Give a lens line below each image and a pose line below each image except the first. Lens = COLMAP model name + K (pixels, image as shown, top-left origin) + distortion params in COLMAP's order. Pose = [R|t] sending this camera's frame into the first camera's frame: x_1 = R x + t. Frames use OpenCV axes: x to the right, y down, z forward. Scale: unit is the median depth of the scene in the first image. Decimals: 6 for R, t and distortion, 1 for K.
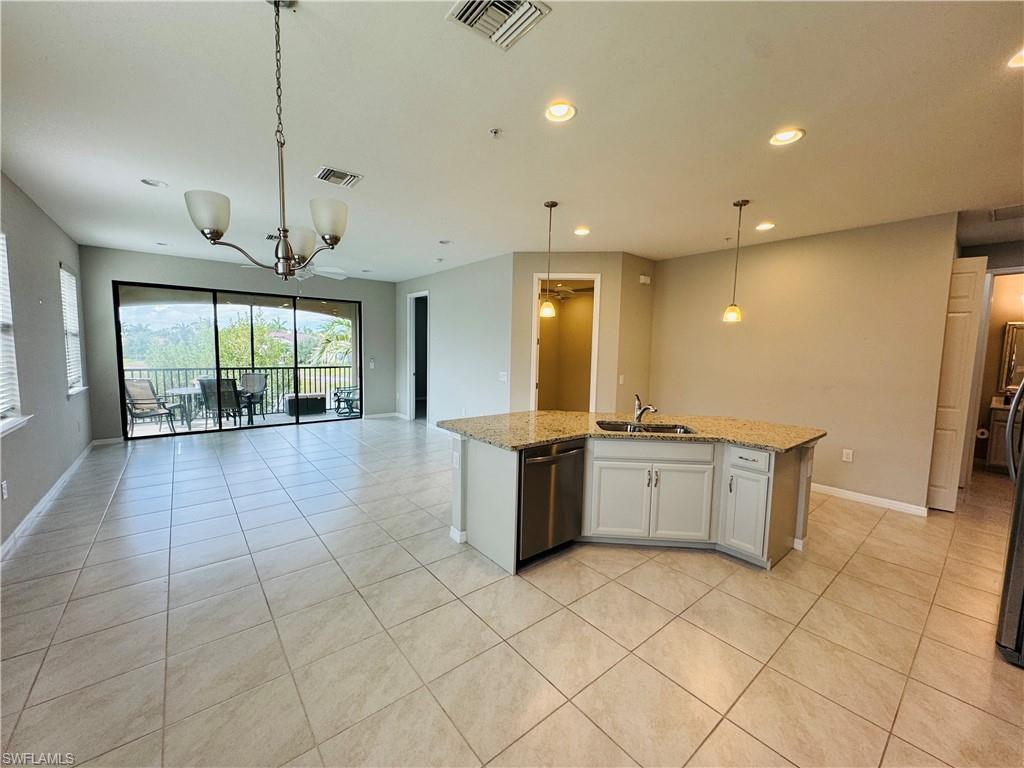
lens RADIAL K [[405.7, 0, 508.4], [0, 405.7, 379.5], [0, 0, 1]] dist [-0.001642, 0.000919]
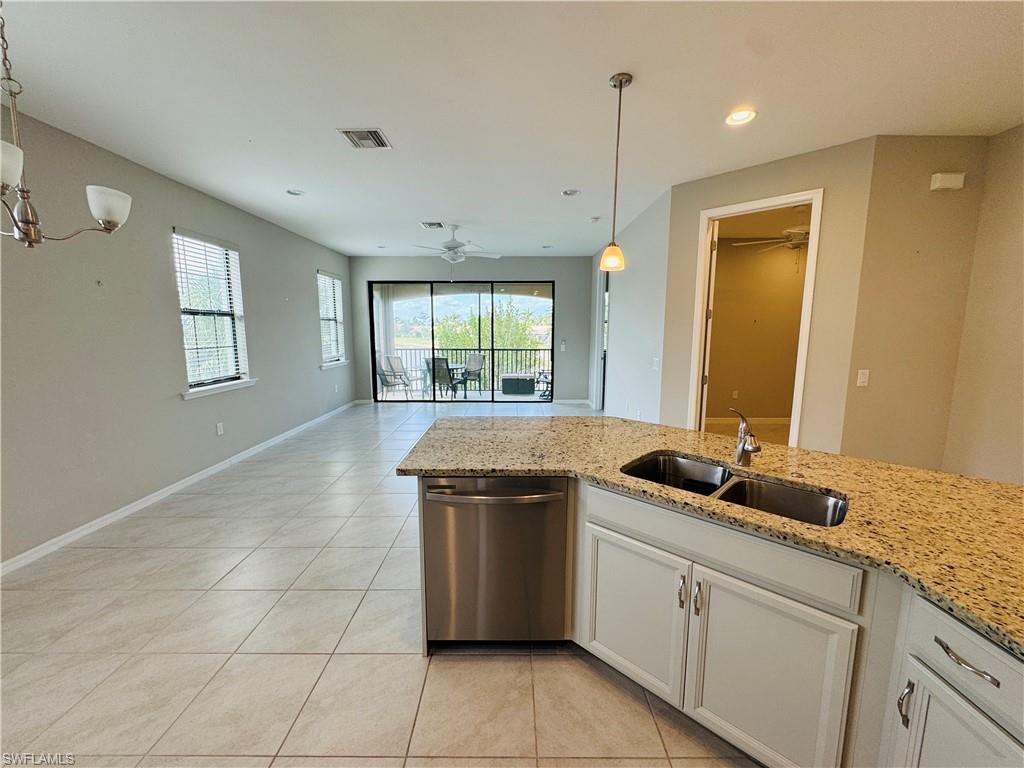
lens RADIAL K [[405.7, 0, 516.3], [0, 405.7, 380.8], [0, 0, 1]] dist [-0.001642, 0.000919]
pose [[0.776757, 0.063144, -0.626627, 0.254202], [-0.036559, 0.997804, 0.055230, -0.009937], [0.628739, -0.019991, 0.777360, 0.277311]]
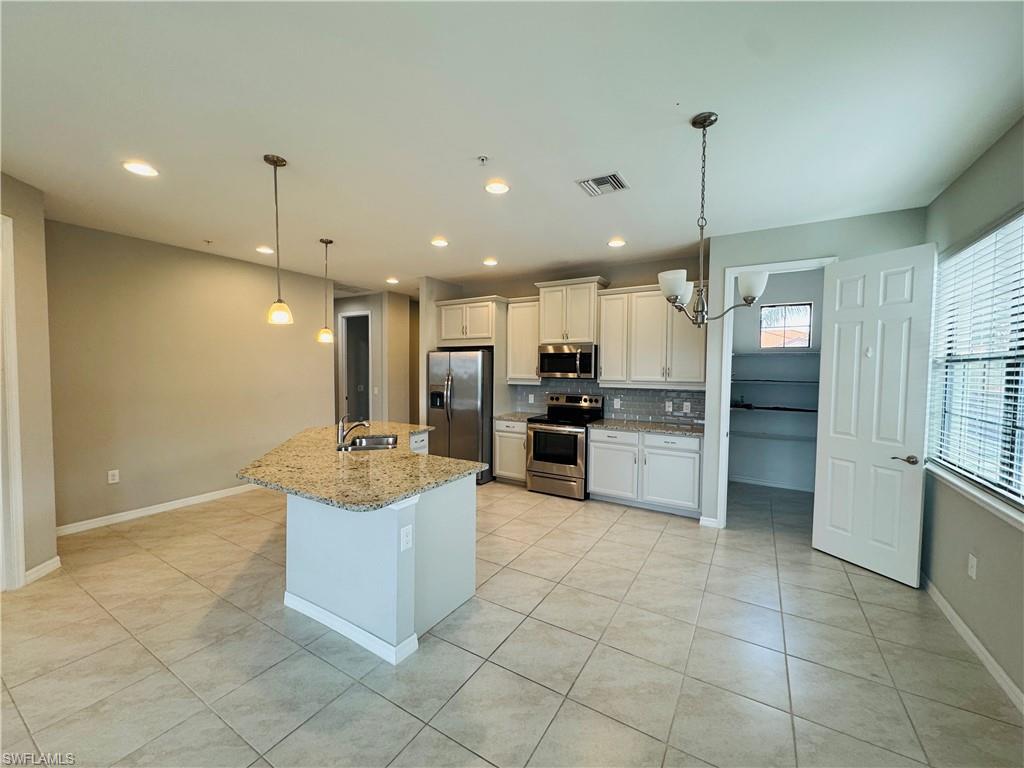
lens RADIAL K [[405.7, 0, 509.9], [0, 405.7, 383.1], [0, 0, 1]] dist [-0.001642, 0.000919]
pose [[-0.334440, -0.060998, 0.940441, -0.455070], [0.057594, 0.994715, 0.085000, -0.062285], [-0.940656, 0.082591, -0.329159, 0.581061]]
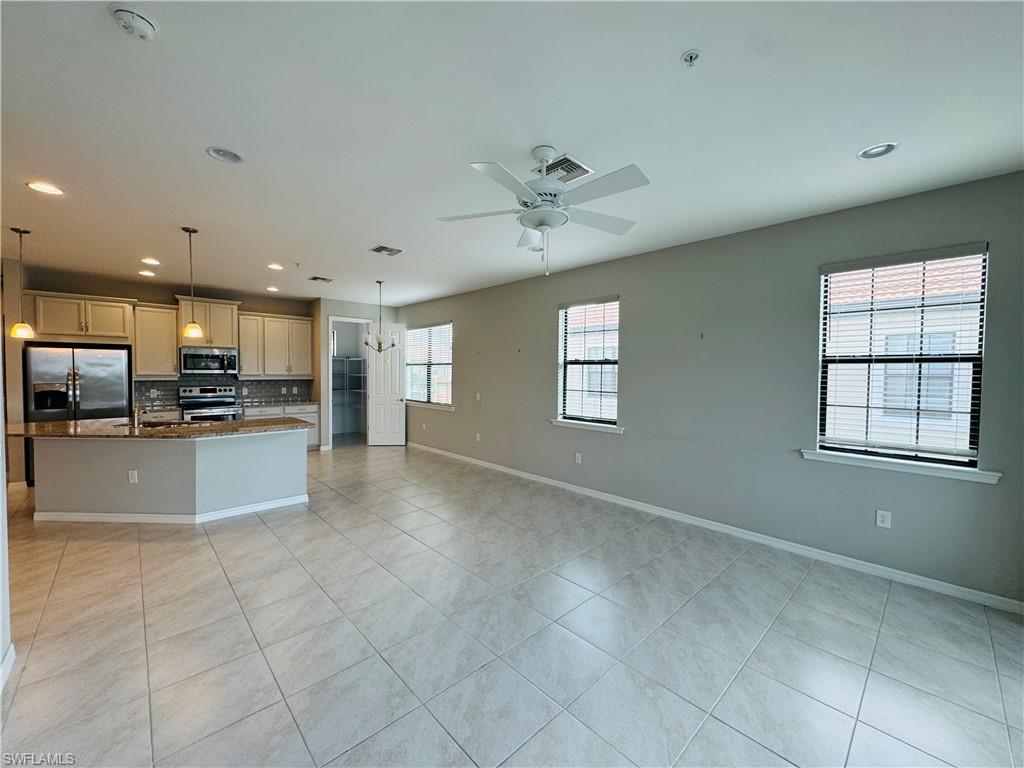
lens RADIAL K [[405.7, 0, 514.1], [0, 405.7, 385.4], [0, 0, 1]] dist [-0.001642, 0.000919]
pose [[-0.996262, -0.029574, -0.081163, -0.428811], [-0.038575, 0.992996, 0.111676, -0.121748], [0.077292, 0.114390, -0.990425, 1.406556]]
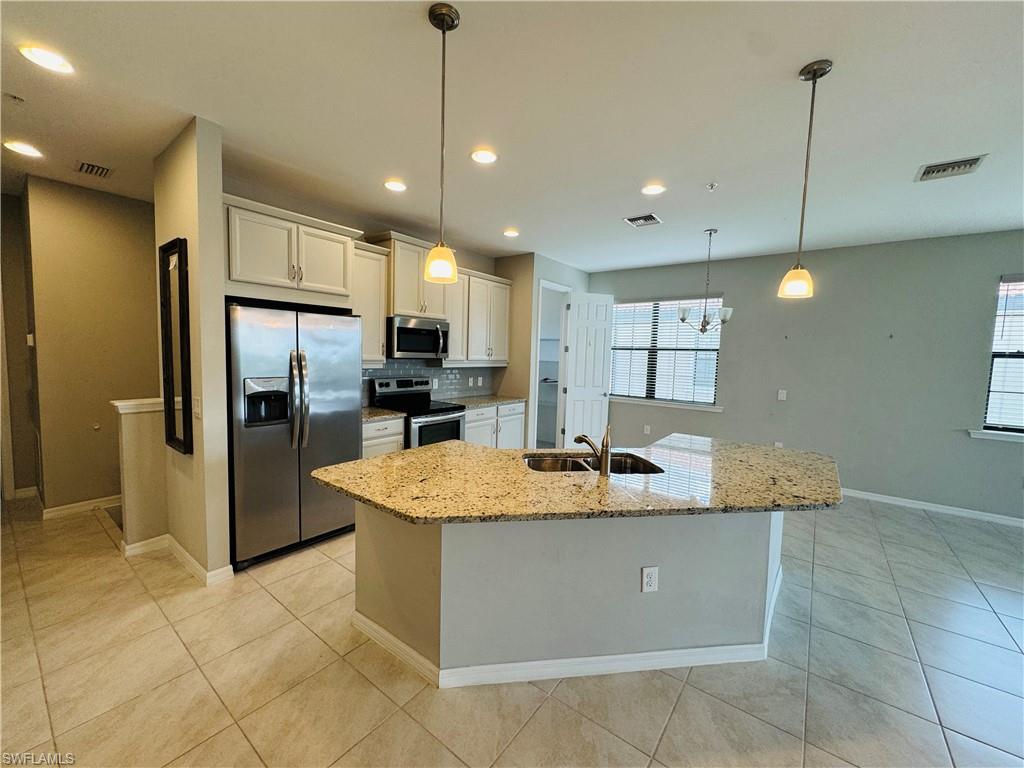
lens RADIAL K [[405.7, 0, 510.9], [0, 405.7, 387.3], [0, 0, 1]] dist [-0.001642, 0.000919]
pose [[-0.971048, -0.029360, -0.237072, 0.372866], [-0.067299, 0.985844, 0.153567, -0.065354], [0.229207, 0.165076, -0.959278, 0.950451]]
